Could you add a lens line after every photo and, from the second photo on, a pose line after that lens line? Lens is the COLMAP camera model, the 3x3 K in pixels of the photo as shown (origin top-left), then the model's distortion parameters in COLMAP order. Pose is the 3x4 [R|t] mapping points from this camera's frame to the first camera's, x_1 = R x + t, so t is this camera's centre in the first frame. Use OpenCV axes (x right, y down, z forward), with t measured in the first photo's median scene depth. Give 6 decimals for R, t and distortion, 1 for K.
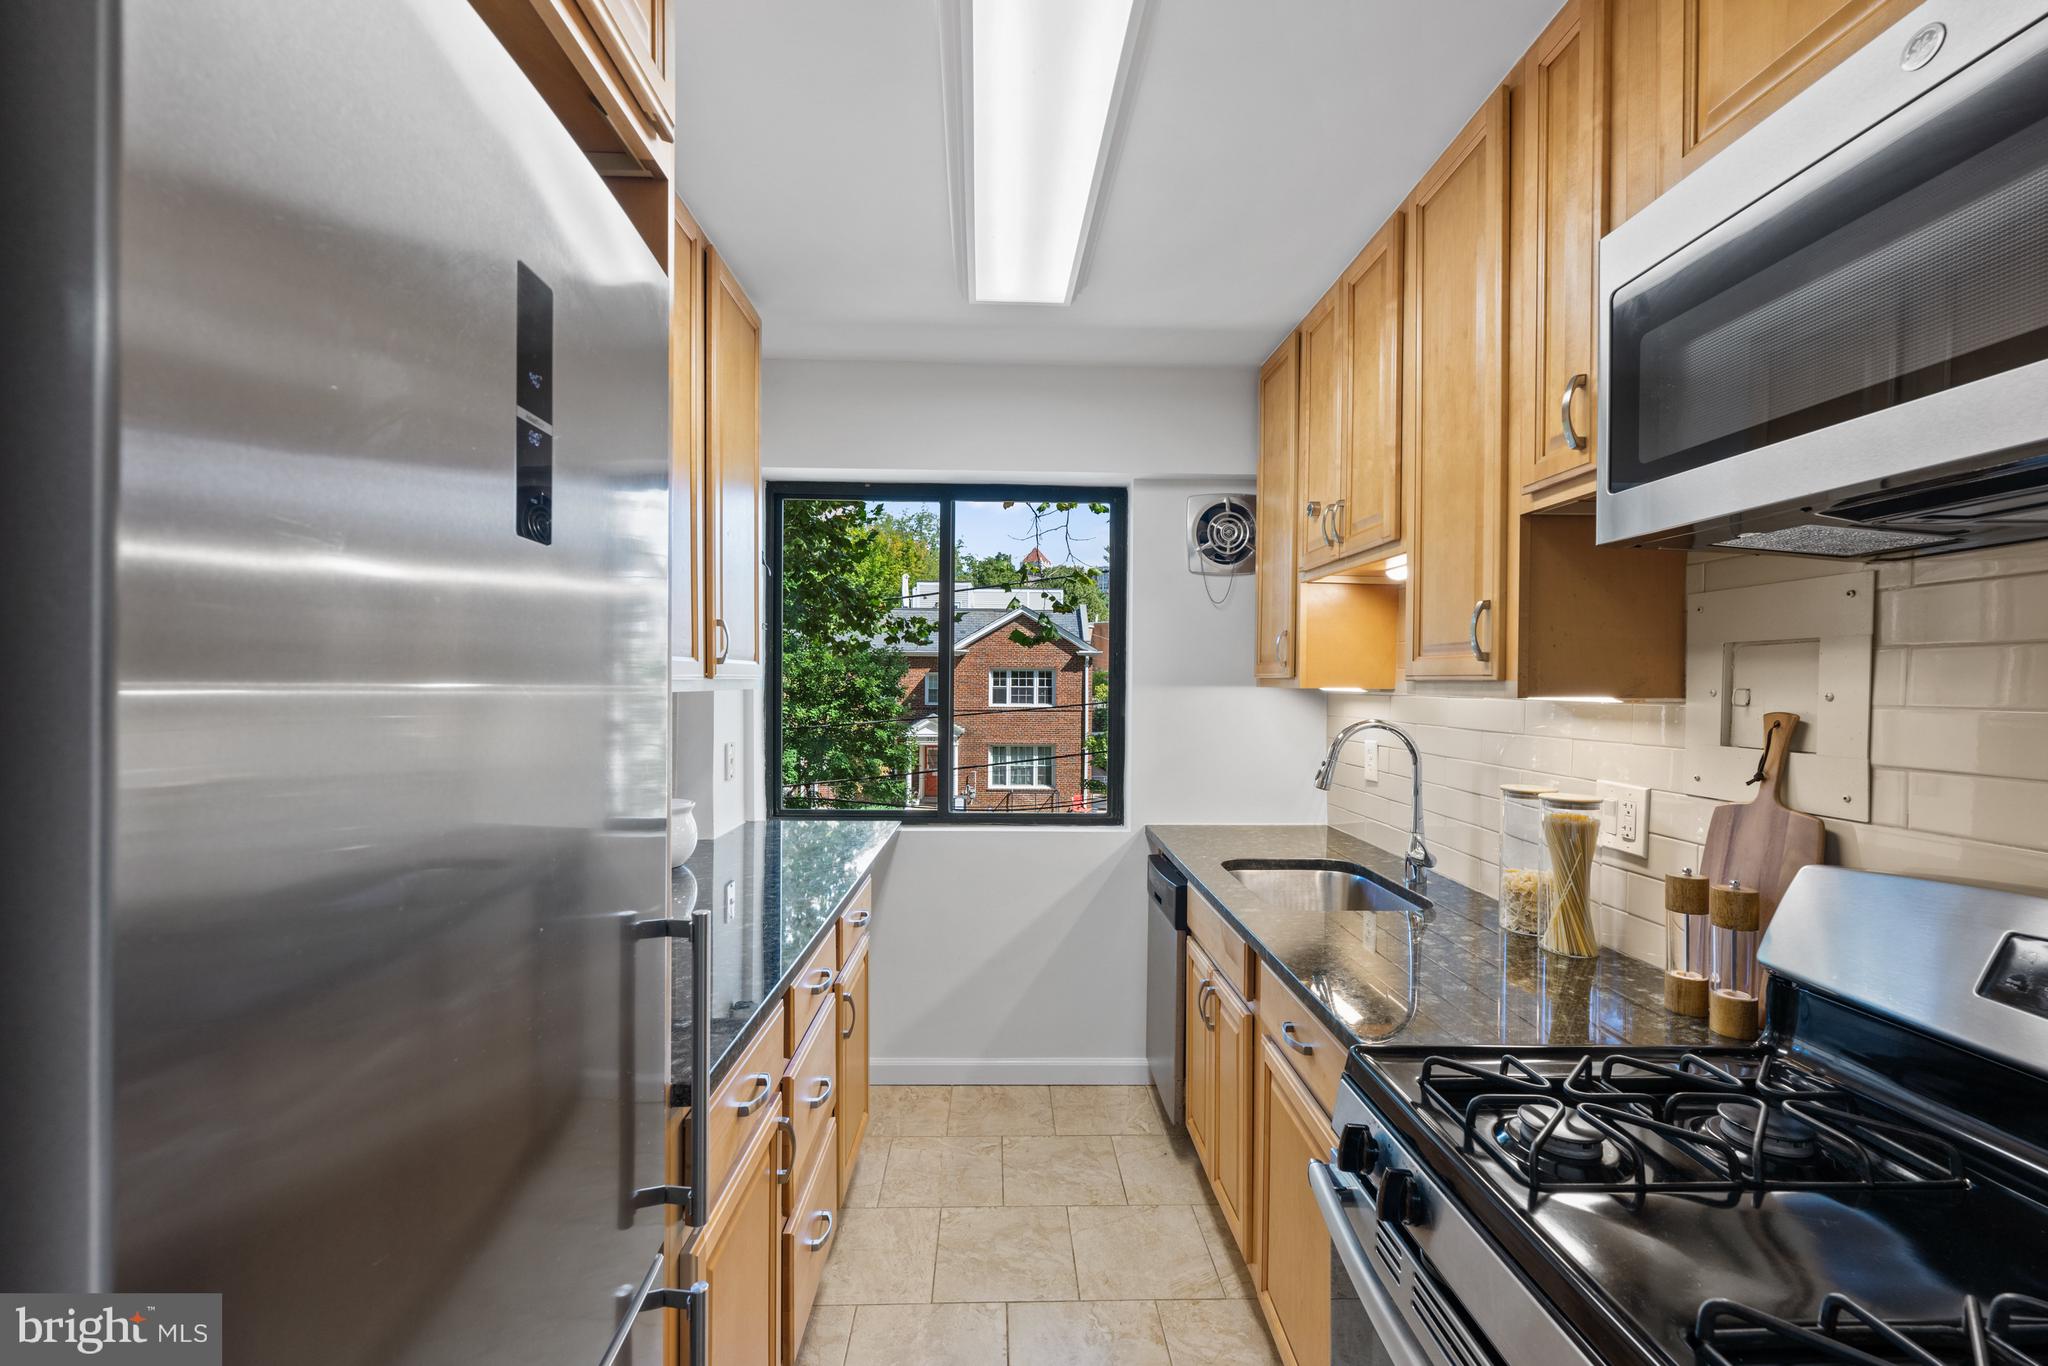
lens RADIAL K [[816.8, 0, 1031.5], [0, 816.8, 691.2], [0, 0, 1]] dist [-0.002188, -0.000235]
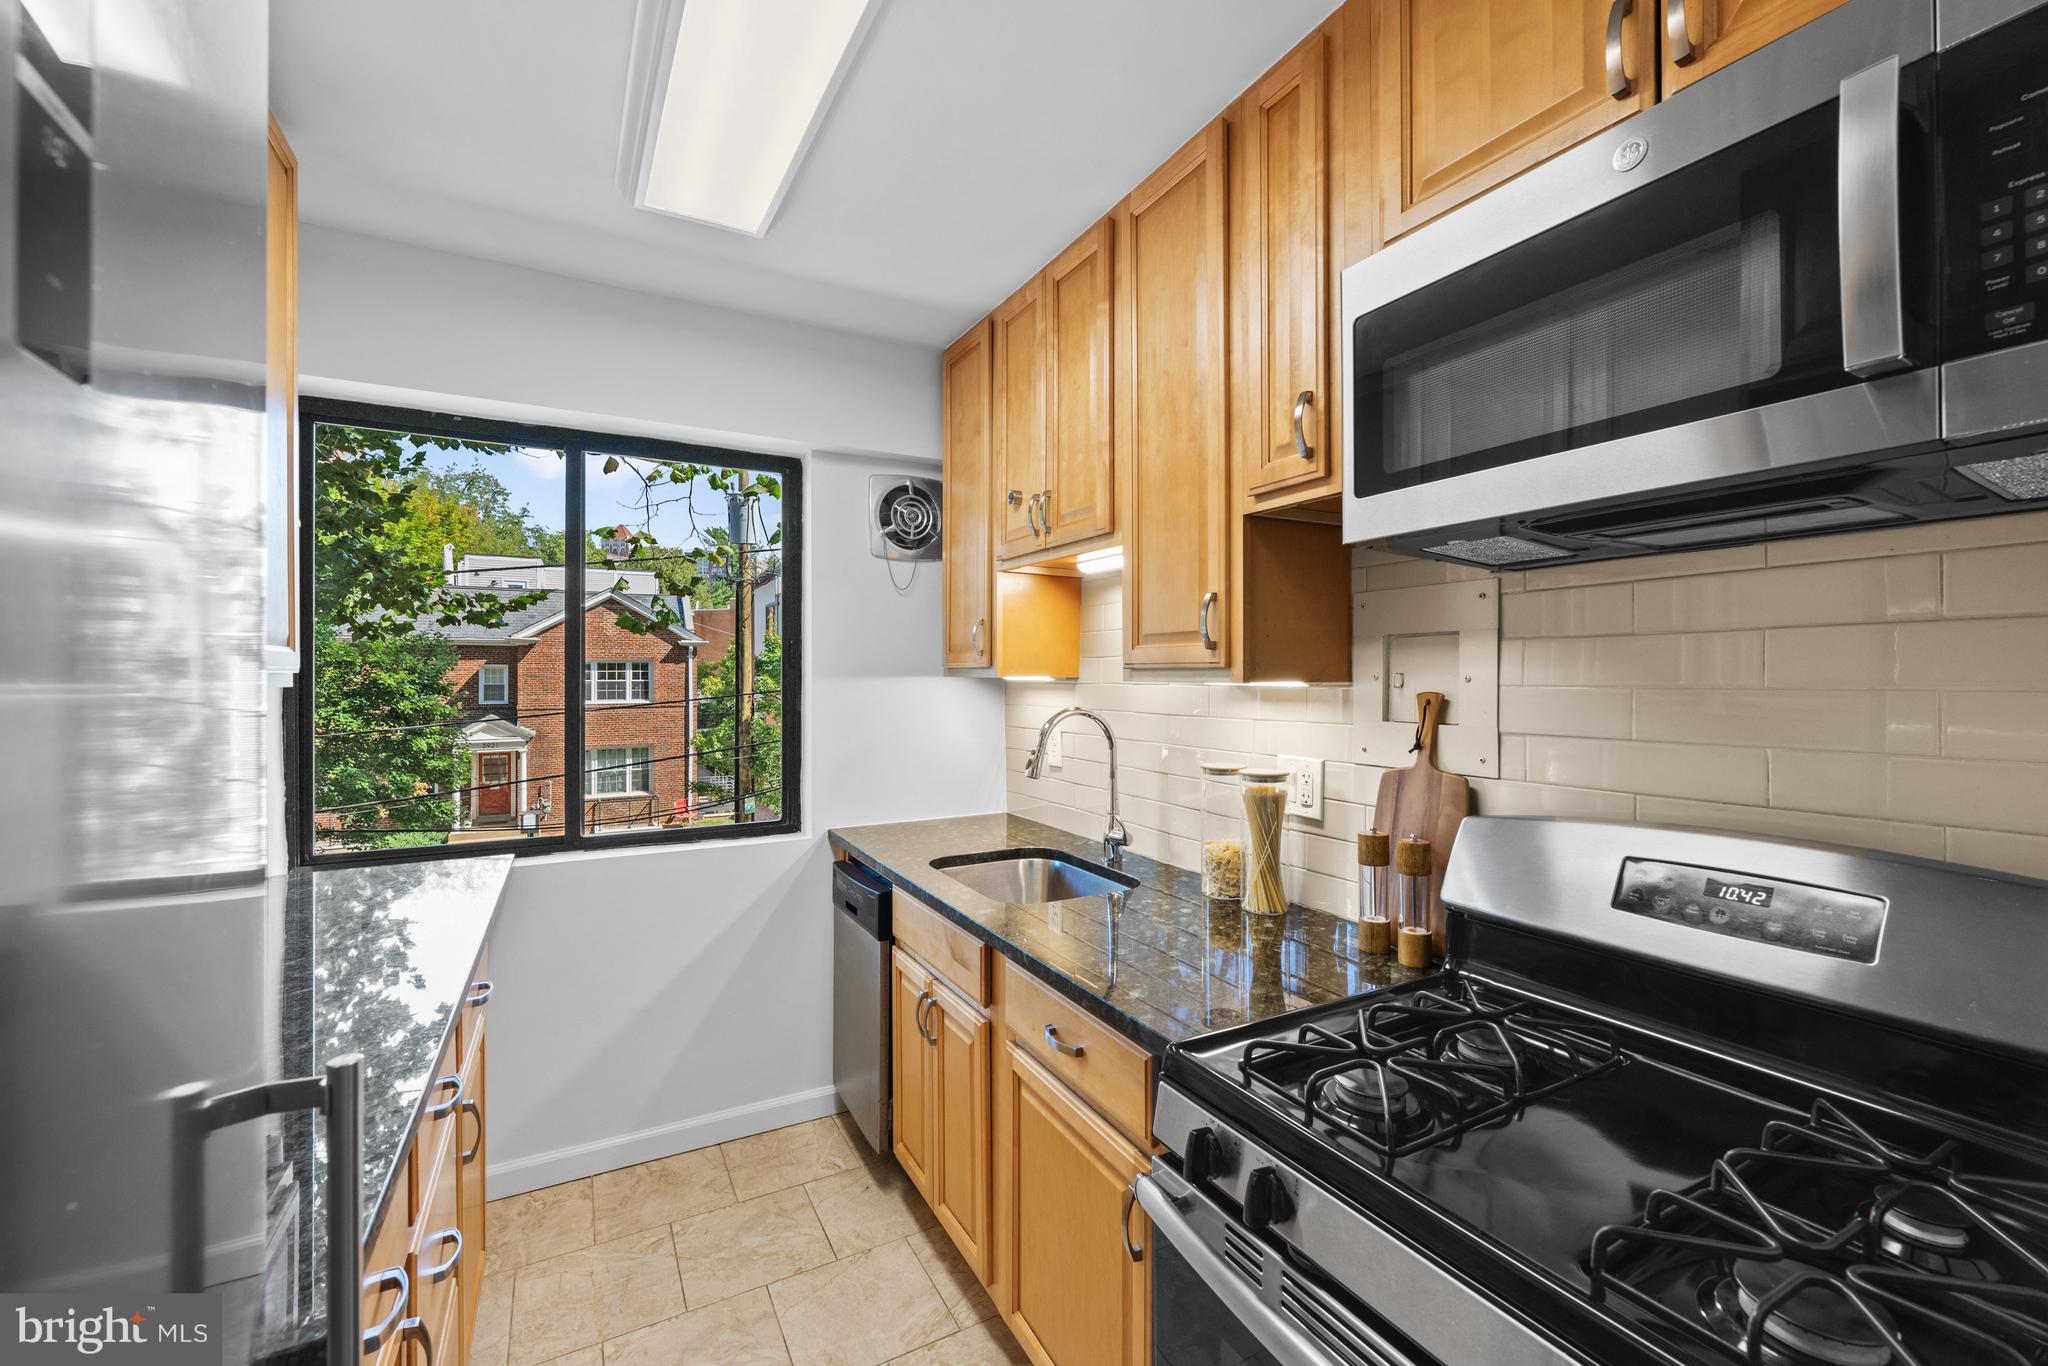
lens RADIAL K [[823.9, 0, 1033.5], [0, 823.9, 673.5], [0, 0, 1]] dist [-0.001349, 0.000005]
pose [[0.891617, -0.008124, 0.452718, -0.090837], [0.013190, 0.999881, -0.008033, 0.000093], [-0.452599, 0.013133, 0.891618, 0.092793]]
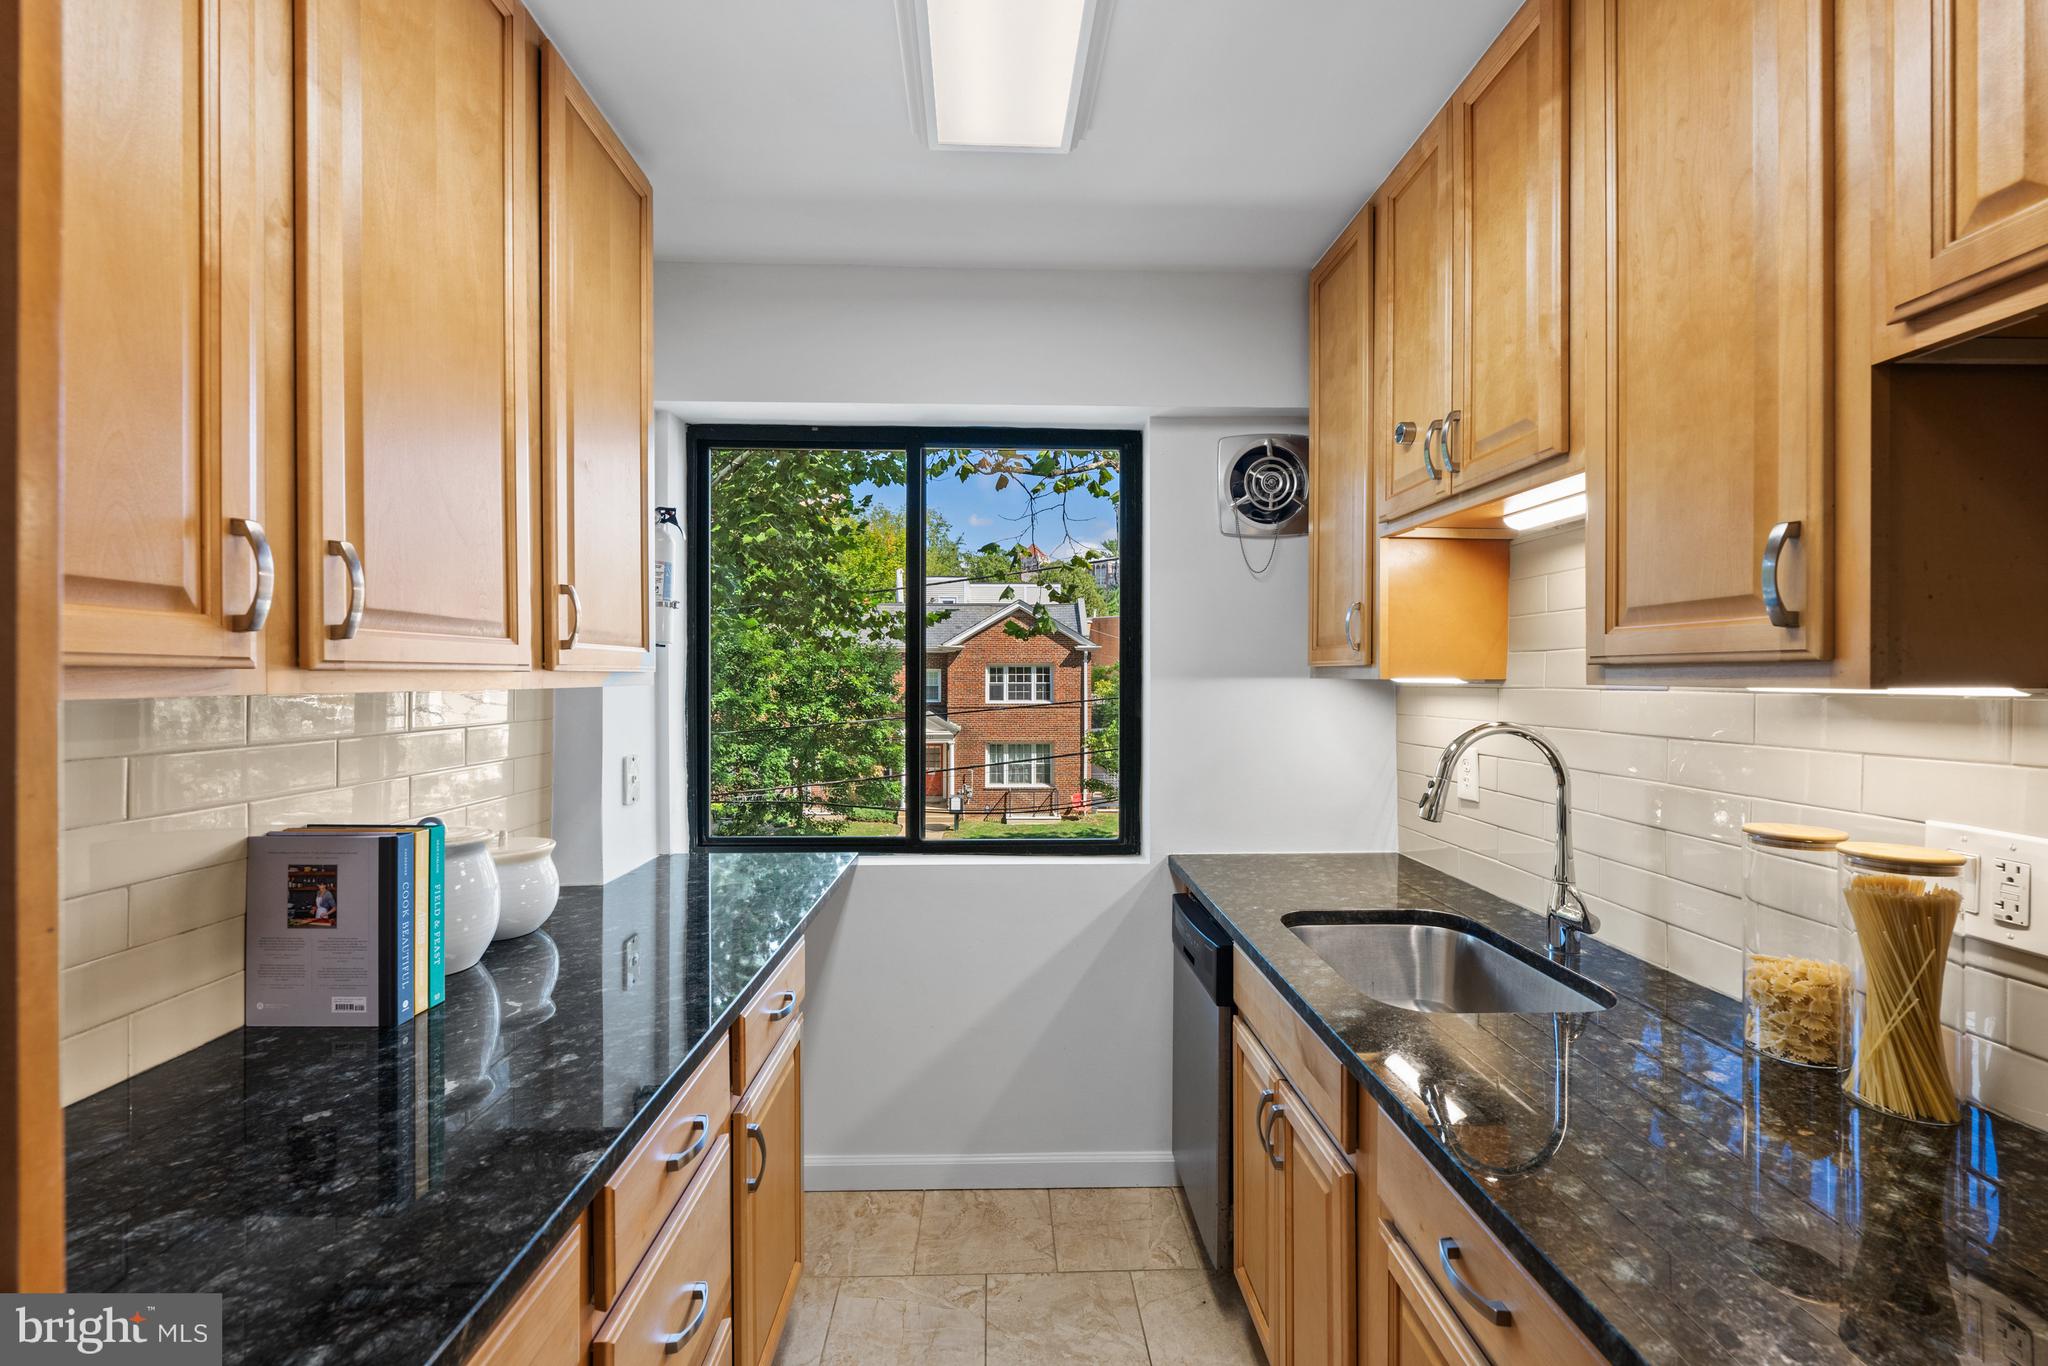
lens RADIAL K [[819.2, 0, 1020.7], [0, 819.2, 678.5], [0, 0, 1]] dist [-0.001143, -0.000136]
pose [[0.999917, -0.007179, -0.010706, 0.008699], [0.007061, 0.999914, -0.011047, 0.001747], [0.010785, 0.010970, 0.999882, 0.263736]]
